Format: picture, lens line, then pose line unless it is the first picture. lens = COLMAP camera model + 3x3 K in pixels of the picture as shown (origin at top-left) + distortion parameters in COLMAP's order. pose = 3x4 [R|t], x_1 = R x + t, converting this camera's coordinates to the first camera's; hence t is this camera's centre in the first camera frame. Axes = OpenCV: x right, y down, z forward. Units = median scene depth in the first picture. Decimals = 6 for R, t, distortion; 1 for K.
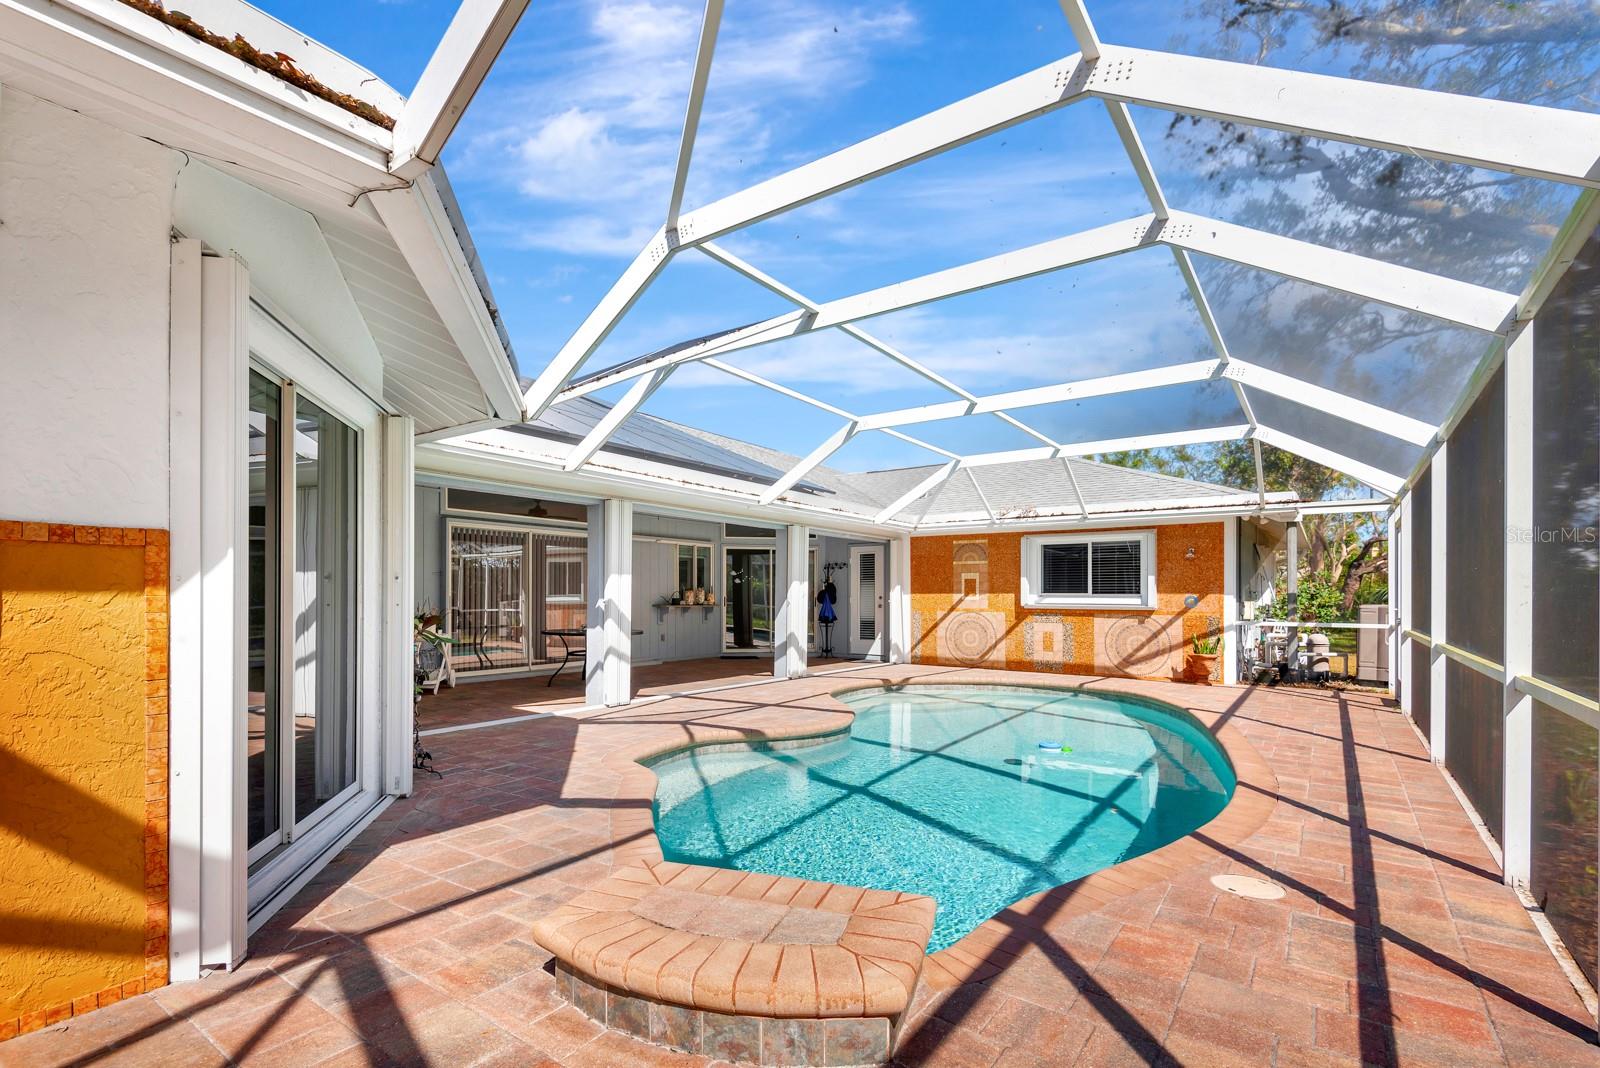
lens RADIAL K [[739.3, 0, 801.6], [0, 739.3, 596.3], [0, 0, 1]] dist [0.043326, -0.021649]
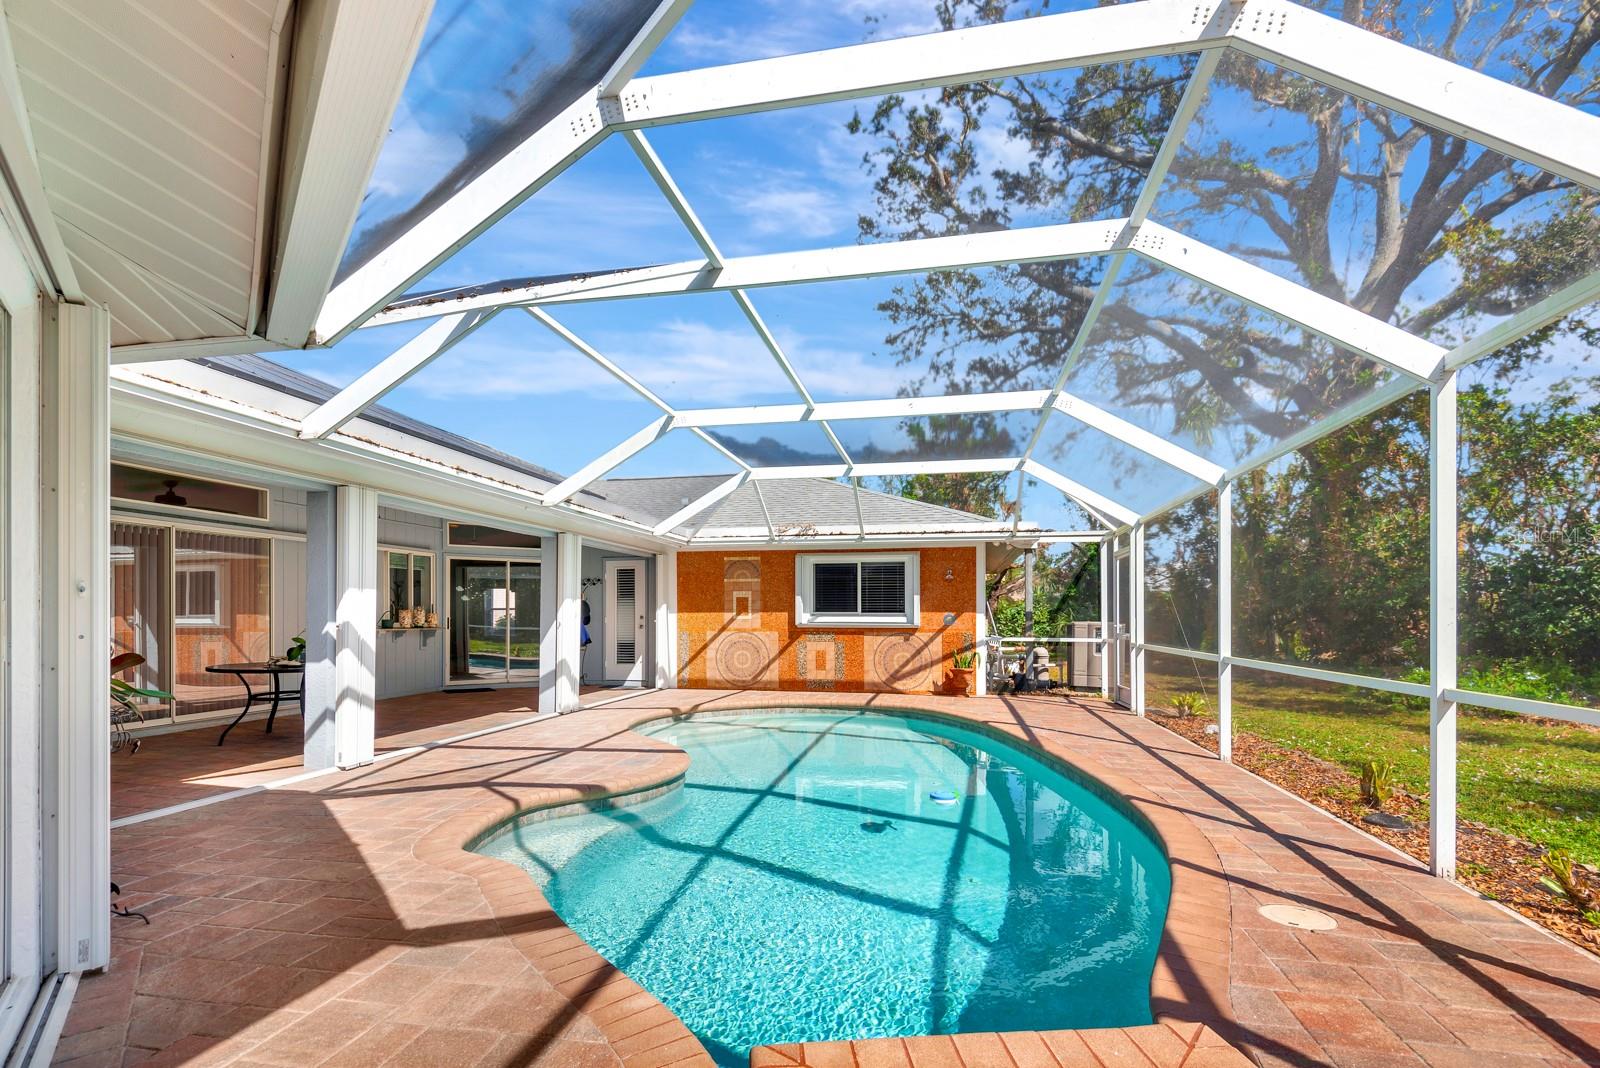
lens RADIAL K [[746.1, 0, 801.2], [0, 746.1, 618.7], [0, 0, 1]] dist [0.035354, -0.021518]
pose [[0.915729, -0.005696, 0.401756, -0.103563], [0.003118, 0.999970, 0.007072, -0.002676], [-0.401784, -0.005224, 0.915720, 0.097238]]
